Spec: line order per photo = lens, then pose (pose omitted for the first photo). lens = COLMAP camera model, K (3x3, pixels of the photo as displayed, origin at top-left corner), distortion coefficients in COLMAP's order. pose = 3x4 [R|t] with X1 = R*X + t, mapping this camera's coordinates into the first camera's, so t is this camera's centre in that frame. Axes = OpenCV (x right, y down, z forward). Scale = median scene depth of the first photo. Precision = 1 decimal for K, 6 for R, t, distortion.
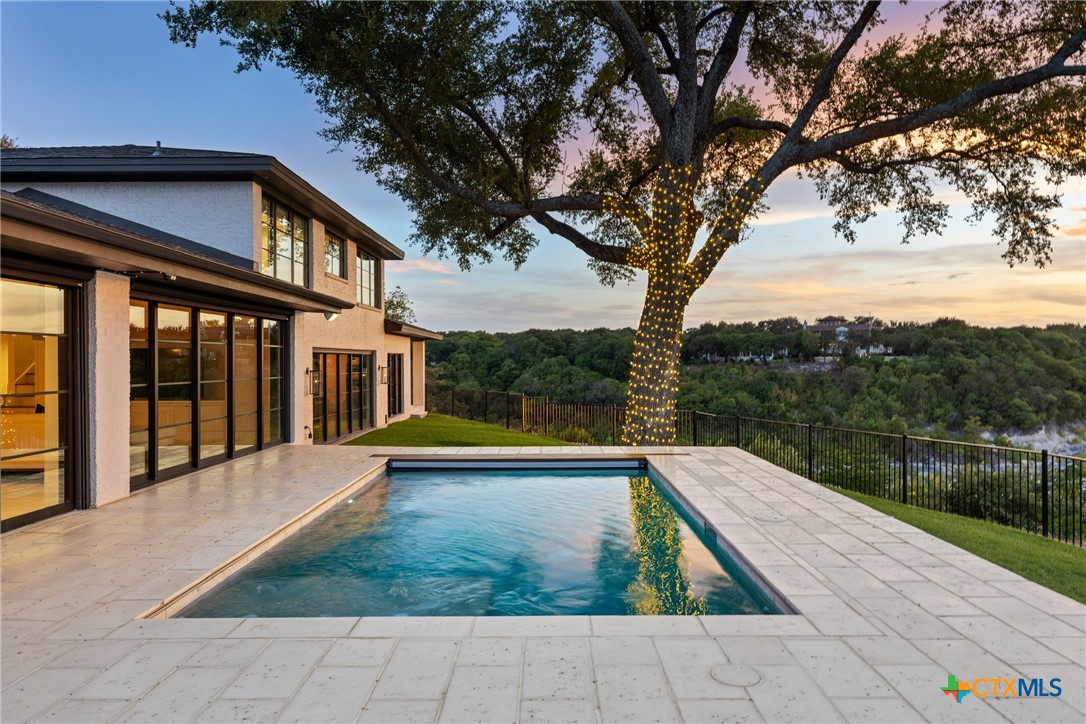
lens RADIAL K [[729.4, 0, 543.0], [0, 729.4, 362.0], [0, 0, 1]] dist [-0.003281, -0.000018]
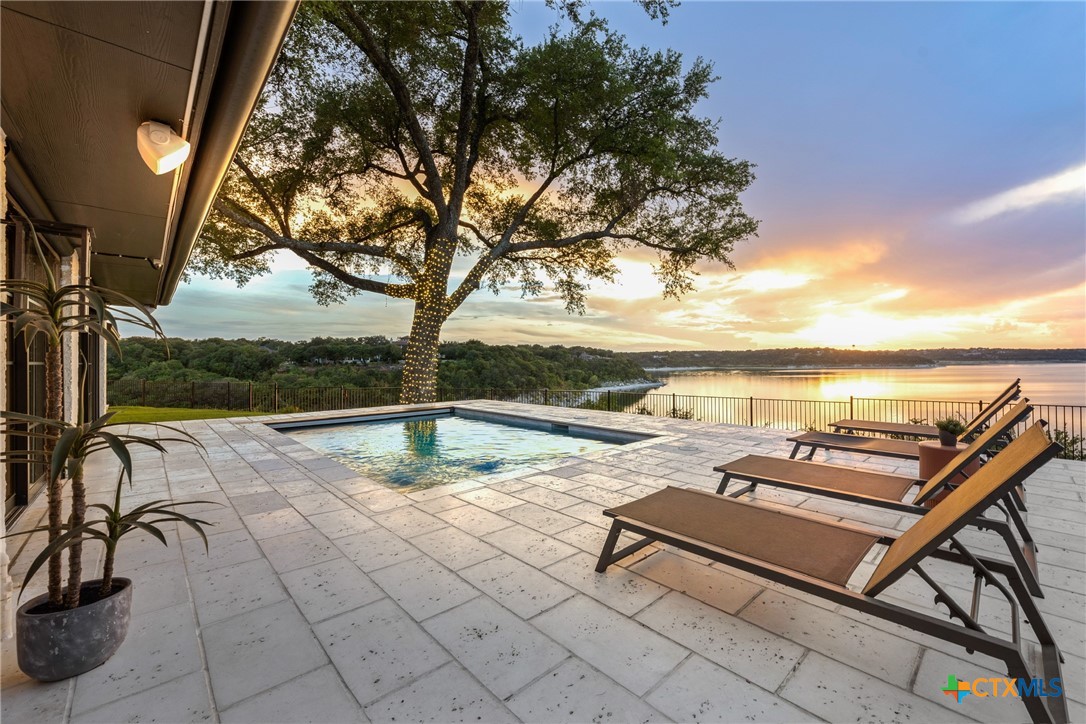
lens RADIAL K [[434.8, 0, 600.7], [0, 434.8, 363.8], [0, 0, 1]] dist [-0.000822, -0.000078]
pose [[0.688060, -0.005136, 0.725635, -0.124986], [0.005935, 0.999981, 0.001449, 0.010009], [-0.725629, 0.003310, 0.688078, 0.008263]]
